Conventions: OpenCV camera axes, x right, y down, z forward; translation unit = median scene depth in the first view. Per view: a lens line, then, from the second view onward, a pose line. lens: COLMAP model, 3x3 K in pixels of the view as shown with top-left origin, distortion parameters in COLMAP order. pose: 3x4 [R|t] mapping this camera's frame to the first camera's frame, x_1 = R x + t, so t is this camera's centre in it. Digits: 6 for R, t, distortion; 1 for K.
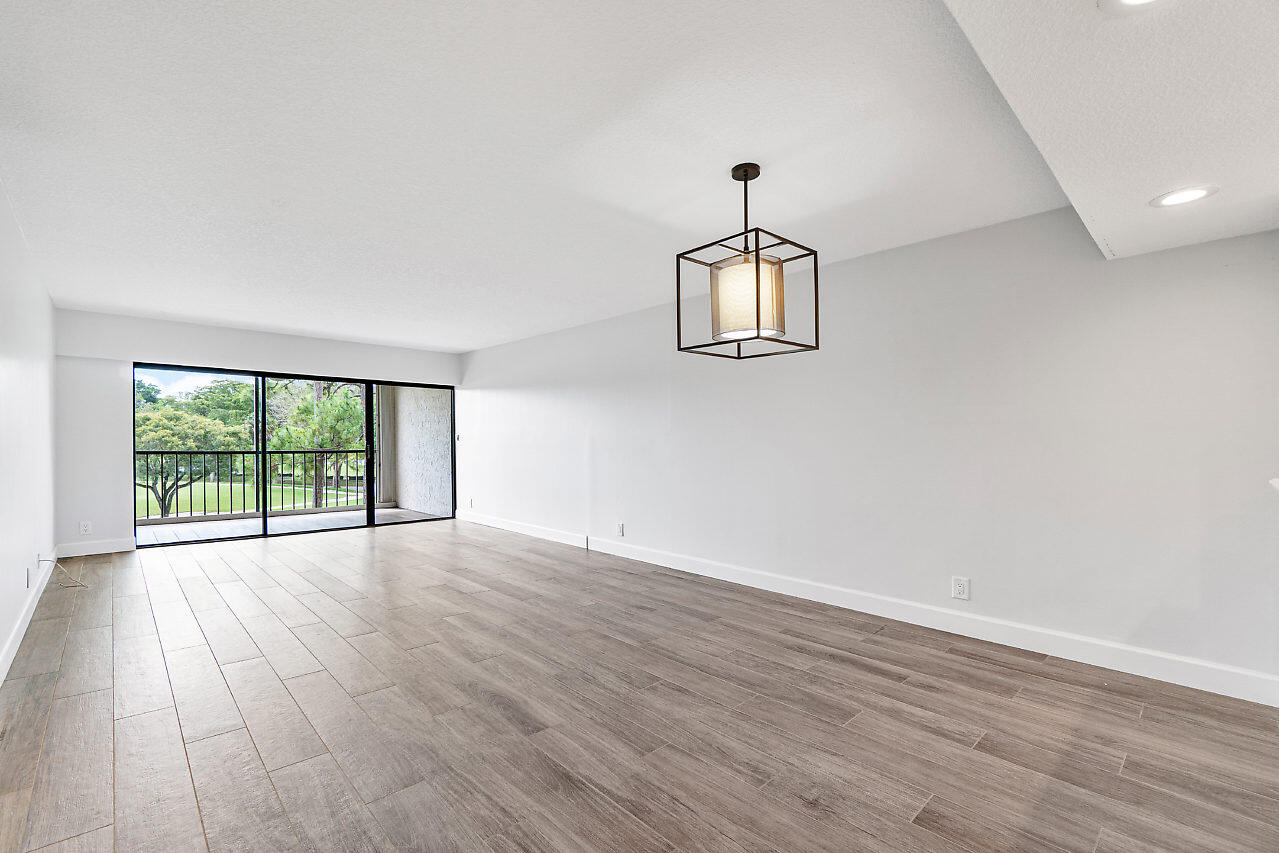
lens RADIAL K [[553.4, 0, 622.0], [0, 553.4, 442.2], [0, 0, 1]] dist [0.000102, 0.000729]
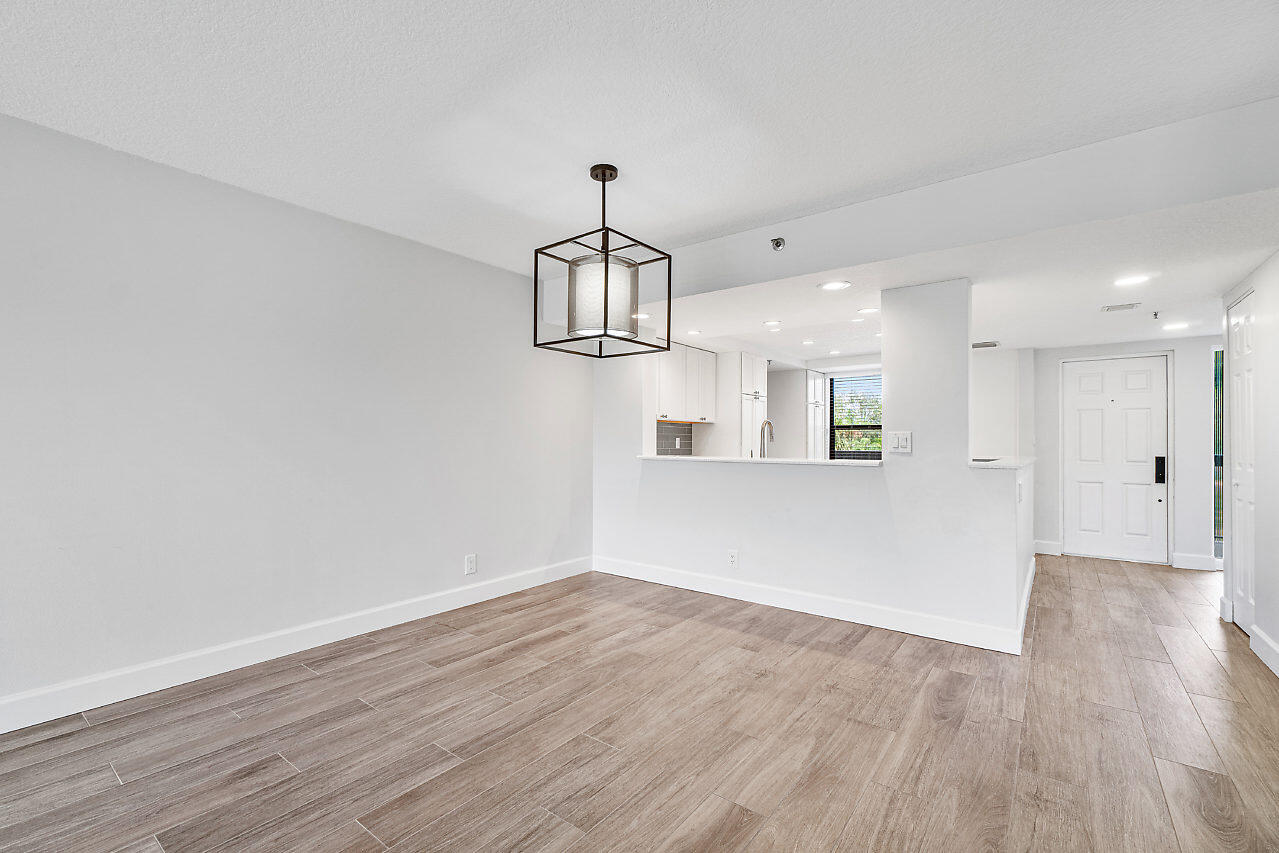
lens RADIAL K [[553.4, 0, 638.0], [0, 553.4, 430.7], [0, 0, 1]] dist [0.000102, 0.000729]
pose [[-0.169891, 0.011101, 0.985400, -0.730316], [-0.004337, 0.999918, -0.012013, -0.006830], [-0.985453, -0.006314, -0.169829, 1.039258]]
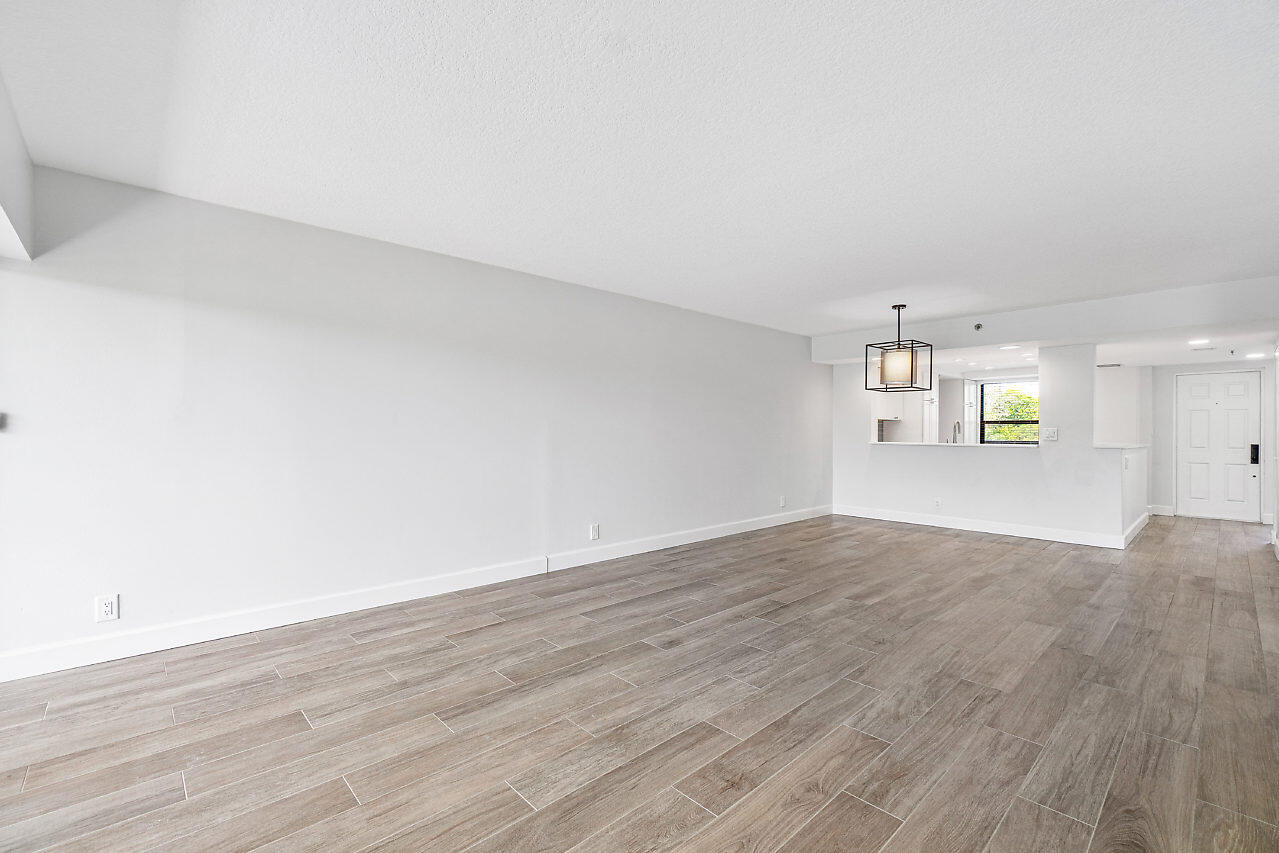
lens RADIAL K [[553.4, 0, 635.4], [0, 553.4, 424.4], [0, 0, 1]] dist [0.000102, 0.000729]
pose [[-0.000544, 0.004240, 0.999991, -1.792511], [-0.003332, 0.999985, -0.004242, -0.022511], [-0.999994, -0.003334, -0.000530, 1.889238]]
